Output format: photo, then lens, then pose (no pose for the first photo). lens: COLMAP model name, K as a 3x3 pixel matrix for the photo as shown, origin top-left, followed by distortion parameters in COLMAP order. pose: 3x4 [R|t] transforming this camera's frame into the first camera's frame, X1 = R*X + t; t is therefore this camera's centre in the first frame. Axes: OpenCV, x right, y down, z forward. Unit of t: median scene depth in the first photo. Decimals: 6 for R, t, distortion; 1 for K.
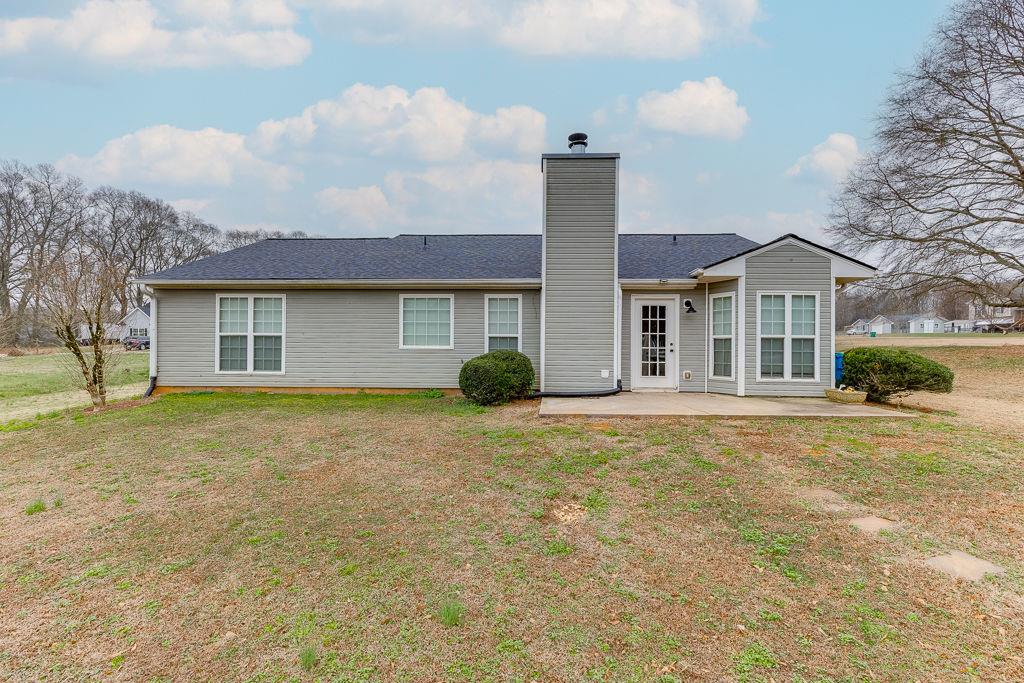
lens RADIAL K [[460.9, 0, 522.4], [0, 460.9, 338.9], [0, 0, 1]] dist [0.005211, 0.000886]
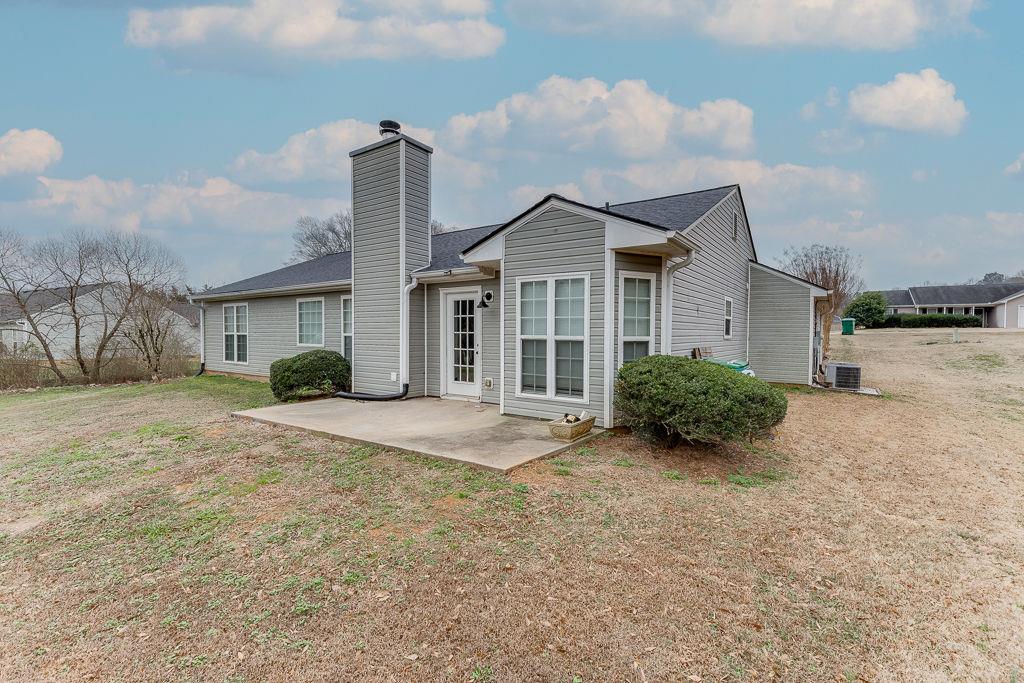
lens RADIAL K [[460.9, 0, 518.7], [0, 460.9, 343.9], [0, 0, 1]] dist [0.005211, 0.000886]
pose [[0.848123, 0.011120, -0.529682, 0.834429], [0.002229, 0.999696, 0.024557, -0.011822], [0.529794, -0.022008, 0.847841, 0.326680]]
